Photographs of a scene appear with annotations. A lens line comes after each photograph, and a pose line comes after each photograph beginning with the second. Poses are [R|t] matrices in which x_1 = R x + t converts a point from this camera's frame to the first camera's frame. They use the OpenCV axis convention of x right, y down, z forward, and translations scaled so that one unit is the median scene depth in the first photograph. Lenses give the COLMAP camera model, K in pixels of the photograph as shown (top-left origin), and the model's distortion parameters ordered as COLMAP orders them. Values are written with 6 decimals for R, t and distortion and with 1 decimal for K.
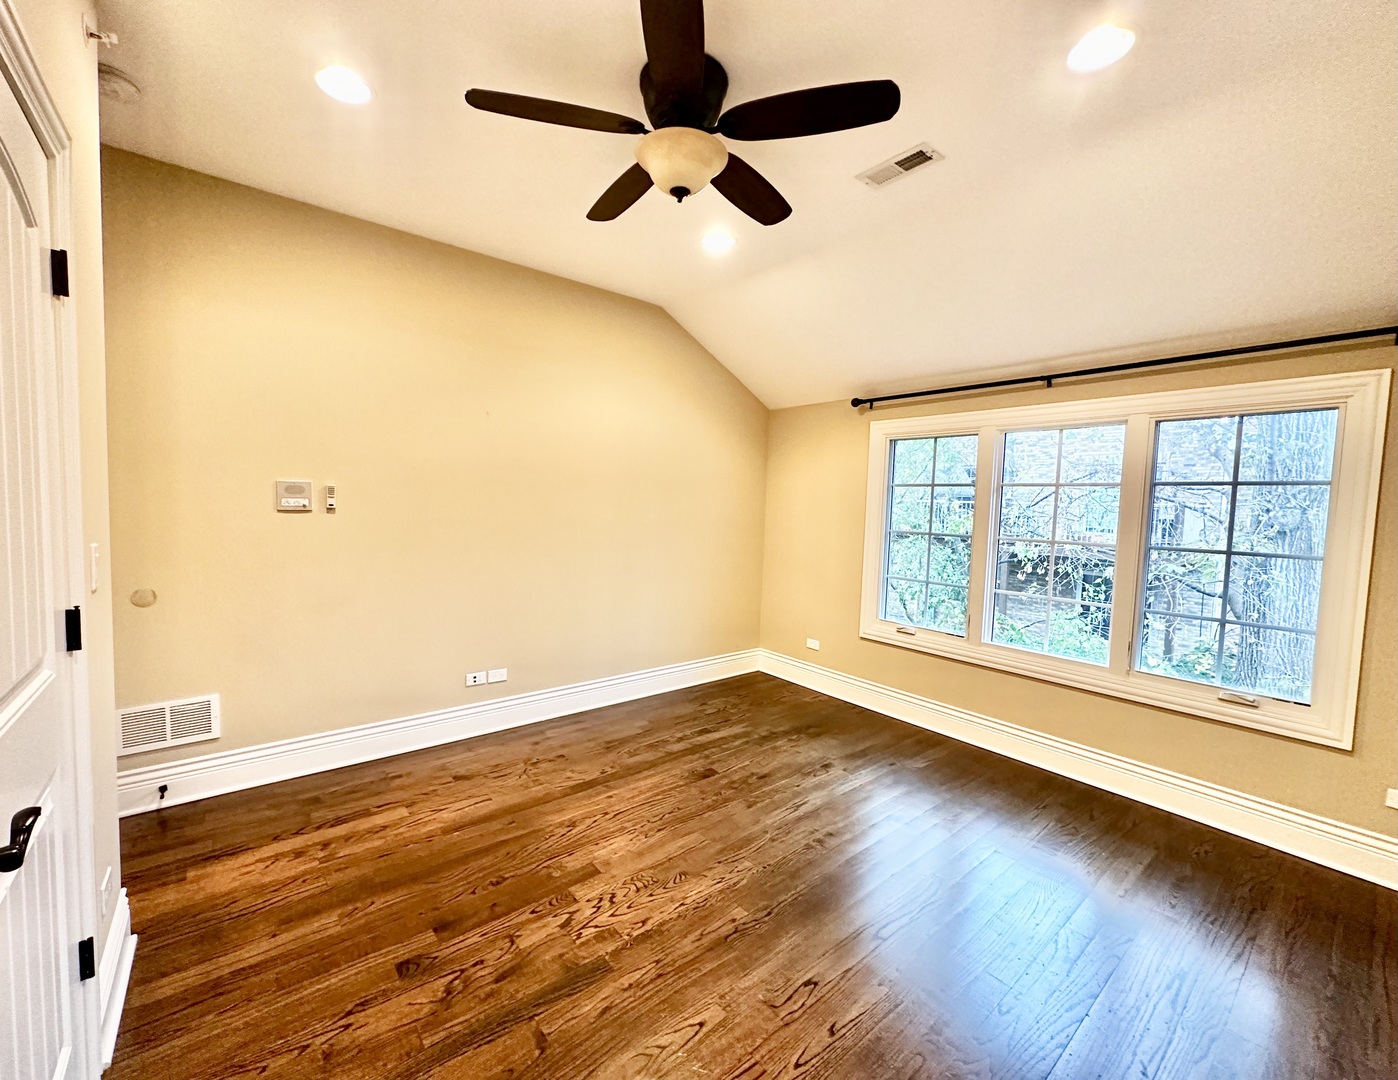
lens RADIAL K [[594.7, 0, 699.0], [0, 594.7, 540.0], [0, 0, 1]] dist [0.001114, 0.000242]
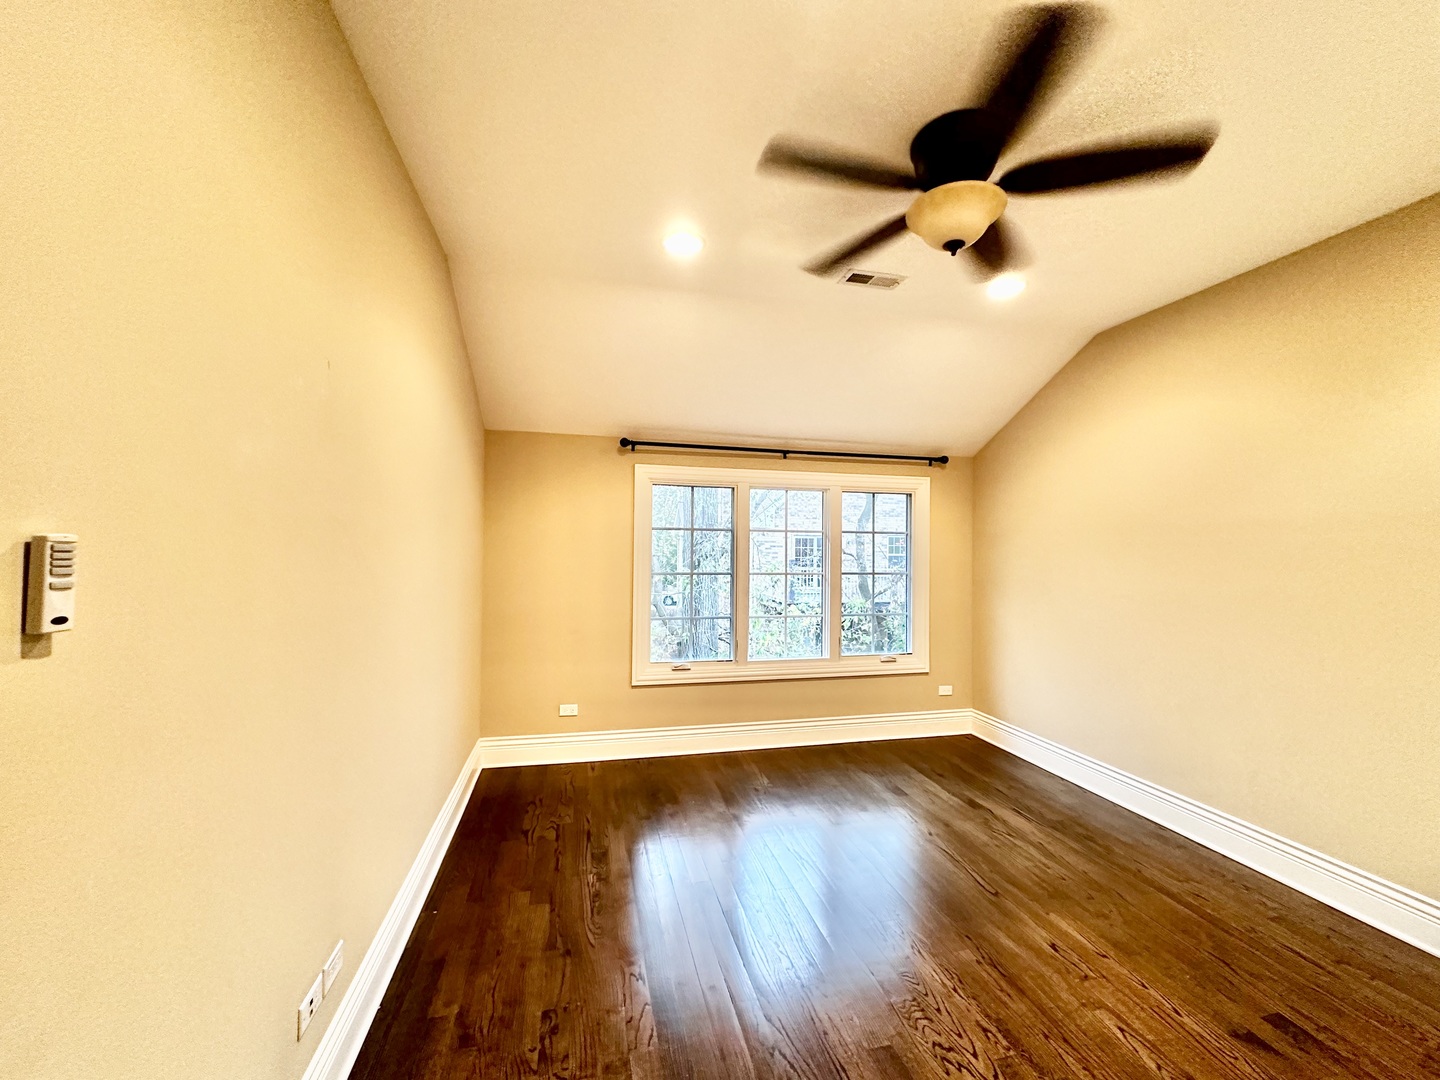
lens RADIAL K [[573.7, 0, 720.0], [0, 573.7, 540.0], [0, 0, 1]] dist [-0.002508, 0.000251]
pose [[0.419186, -0.010280, 0.907842, -0.617699], [0.060922, 0.998001, -0.016829, -0.058349], [-0.905854, 0.062362, 0.418974, 0.574675]]
